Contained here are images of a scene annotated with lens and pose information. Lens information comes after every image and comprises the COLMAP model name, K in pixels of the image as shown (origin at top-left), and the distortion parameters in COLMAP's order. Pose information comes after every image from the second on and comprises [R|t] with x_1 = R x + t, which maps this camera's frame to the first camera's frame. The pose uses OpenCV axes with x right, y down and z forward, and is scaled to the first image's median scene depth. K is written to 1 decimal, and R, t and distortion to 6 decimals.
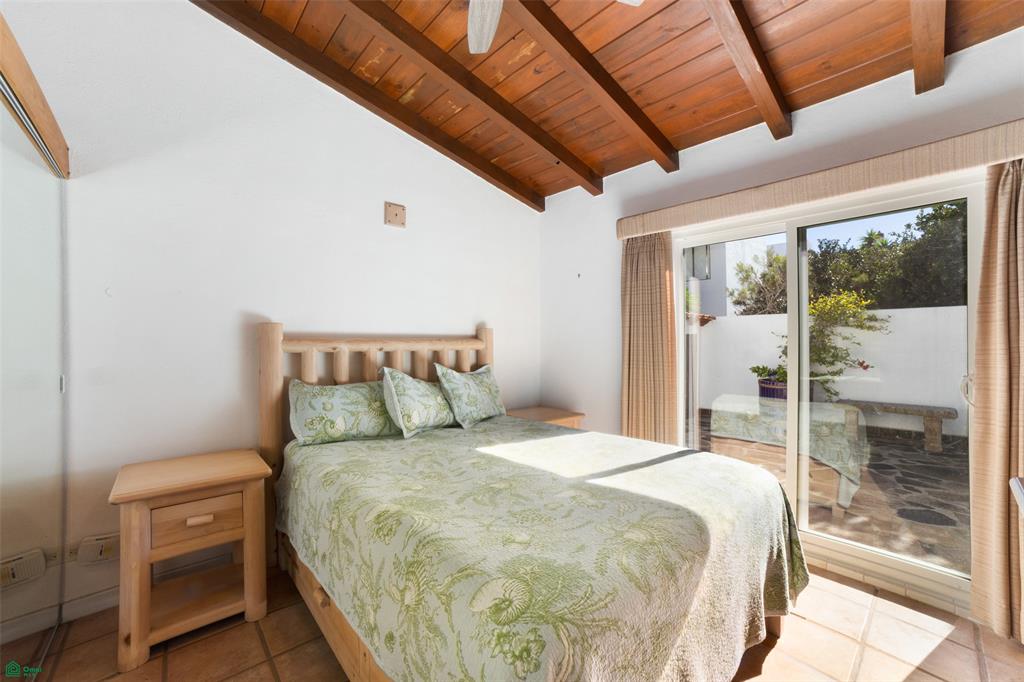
lens RADIAL K [[411.0, 0, 508.1], [0, 411.0, 337.2], [0, 0, 1]] dist [-0.103466, 0.035570]
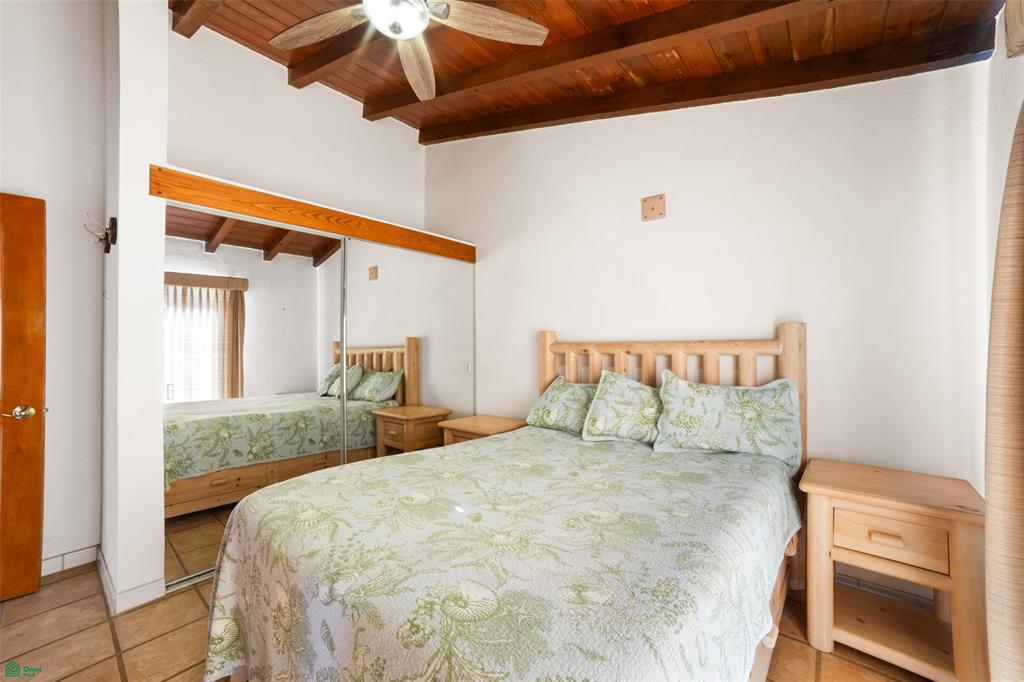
lens RADIAL K [[411.0, 0, 508.1], [0, 411.0, 337.2], [0, 0, 1]] dist [-0.103466, 0.035570]
pose [[0.136759, -0.026531, -0.990249, 0.760736], [0.013772, 0.999596, -0.024879, 0.016428], [0.990509, -0.010235, 0.137069, 0.708112]]
